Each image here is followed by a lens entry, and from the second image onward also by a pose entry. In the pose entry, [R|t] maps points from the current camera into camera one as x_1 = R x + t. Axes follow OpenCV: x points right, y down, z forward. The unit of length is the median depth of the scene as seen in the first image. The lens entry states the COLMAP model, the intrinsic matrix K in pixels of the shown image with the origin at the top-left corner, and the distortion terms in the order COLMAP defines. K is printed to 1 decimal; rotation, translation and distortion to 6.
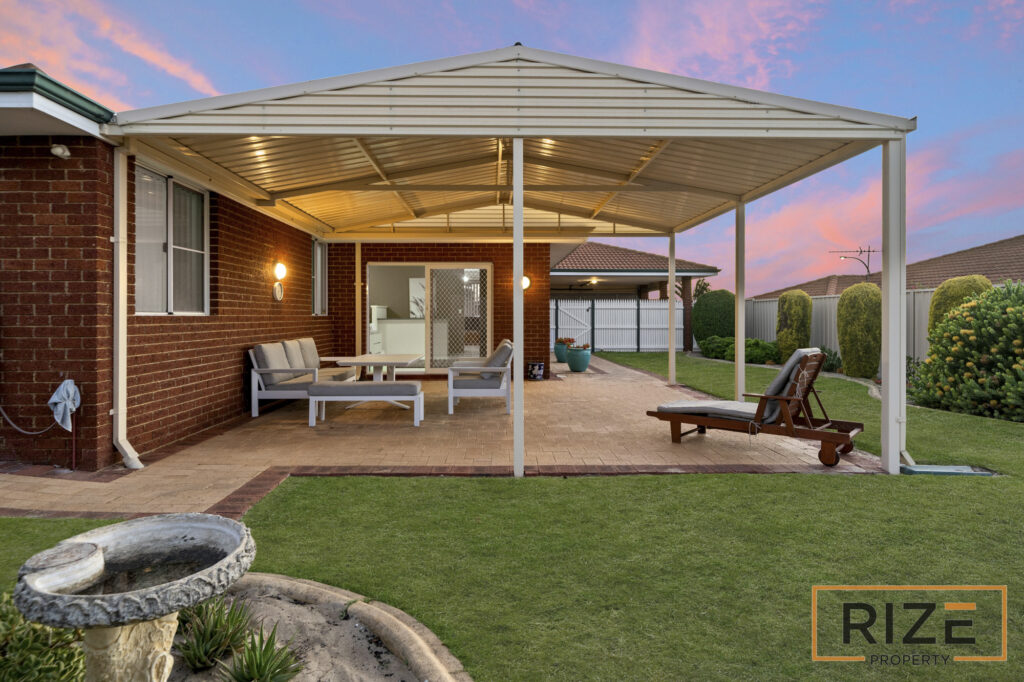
lens RADIAL K [[571.1, 0, 501.9], [0, 571.1, 319.7], [0, 0, 1]] dist [-0.006006, 0.001575]
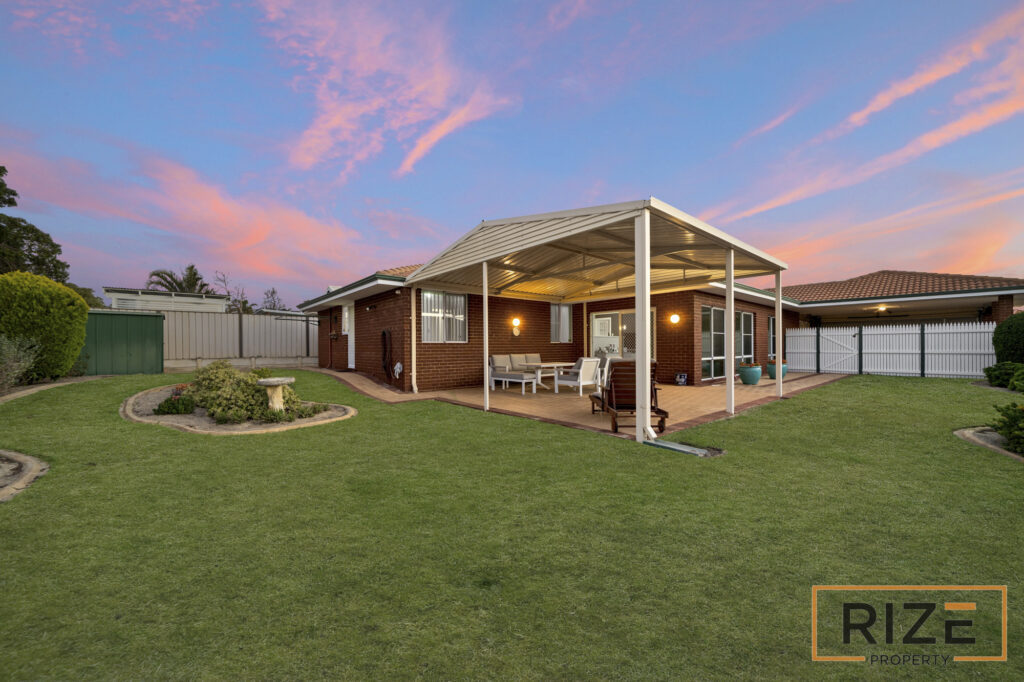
lens RADIAL K [[380.5, 0, 507.0], [0, 380.5, 349.1], [0, 0, 1]] dist [-0.004755, 0.000314]
pose [[0.629661, -0.001321, -0.776869, 0.784997], [0.002011, 0.999998, -0.000070, 0.018433], [0.776867, -0.001519, 0.629662, 0.071111]]
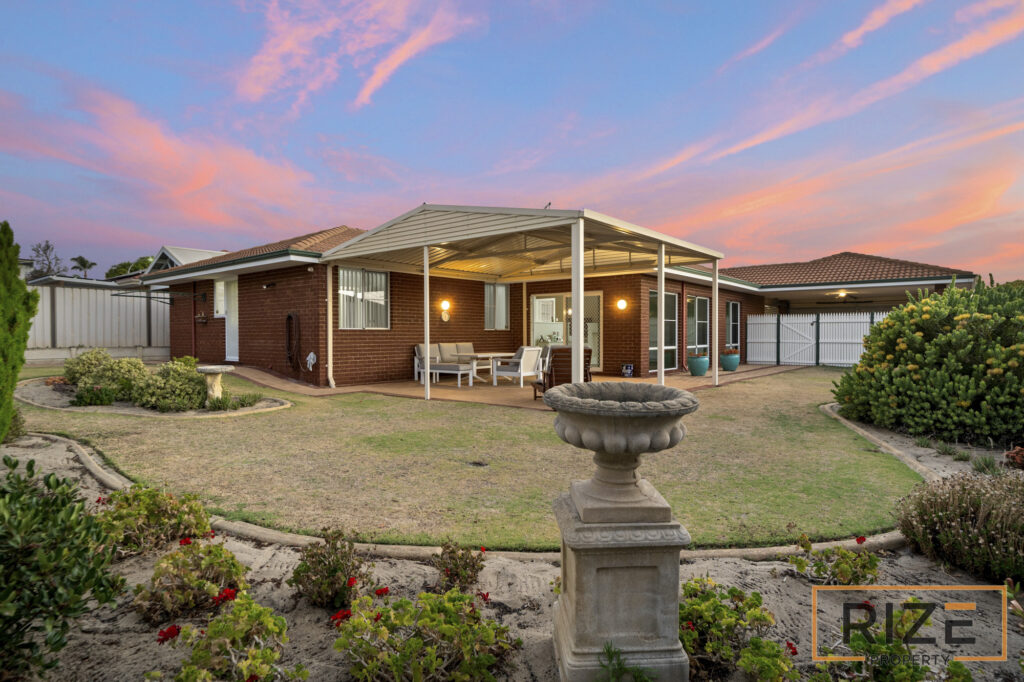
lens RADIAL K [[571.1, 0, 504.7], [0, 571.1, 342.3], [0, 0, 1]] dist [-0.006006, 0.001575]
pose [[0.755336, 0.006429, -0.655306, 1.056220], [-0.001310, 0.999965, 0.008301, 0.019759], [0.655336, -0.005412, 0.755318, -0.285902]]
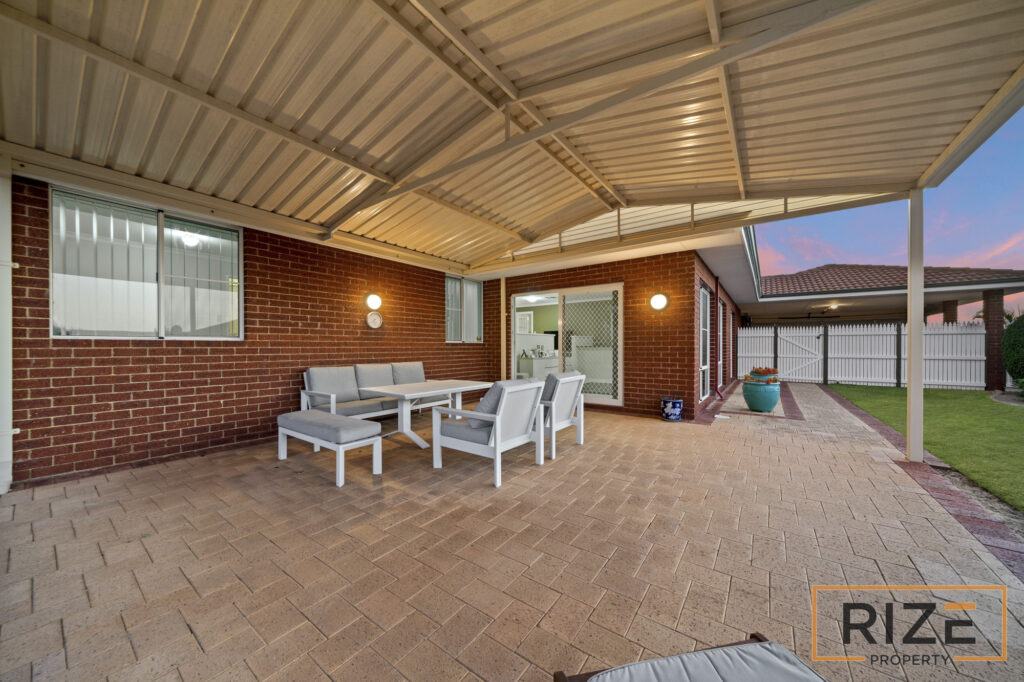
lens RADIAL K [[352.4, 0, 510.1], [0, 352.4, 350.8], [0, 0, 1]] dist [-0.004151, -0.000144]
pose [[0.794061, 0.005431, -0.607813, 0.267665], [-0.002220, 0.999979, 0.006034, 0.006498], [0.607834, -0.003442, 0.794057, 0.679558]]
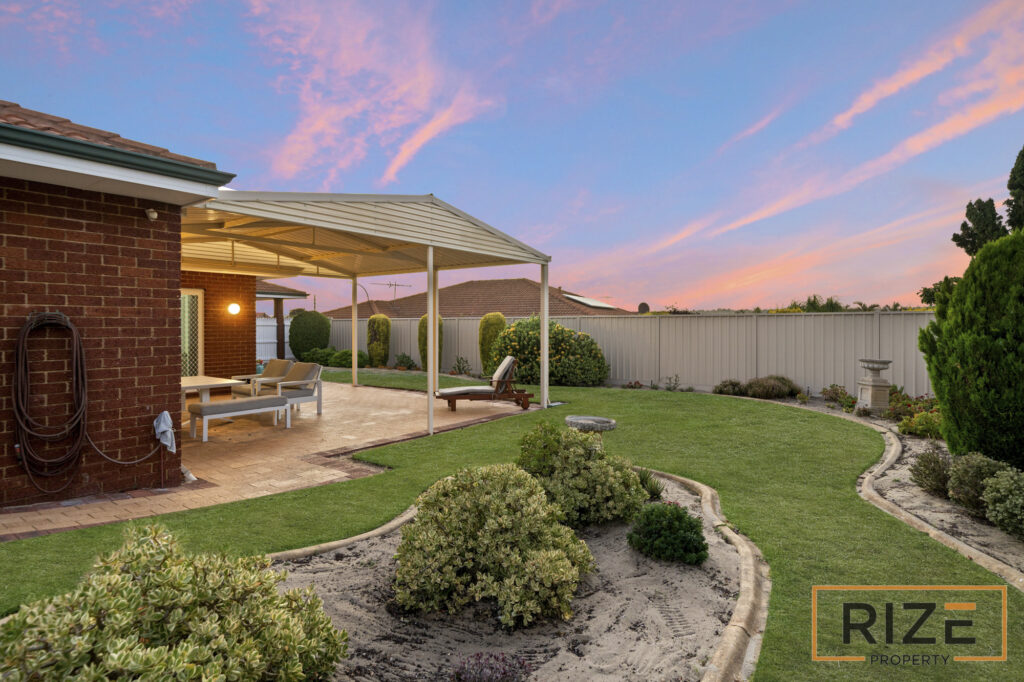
lens RADIAL K [[534.4, 0, 510.7], [0, 534.4, 331.4], [0, 0, 1]] dist [-0.001178, -0.000101]
pose [[0.612322, -0.008190, 0.790566, -0.702822], [0.003940, 0.999966, 0.007308, -0.038095], [-0.790599, -0.001360, 0.612333, -0.140238]]
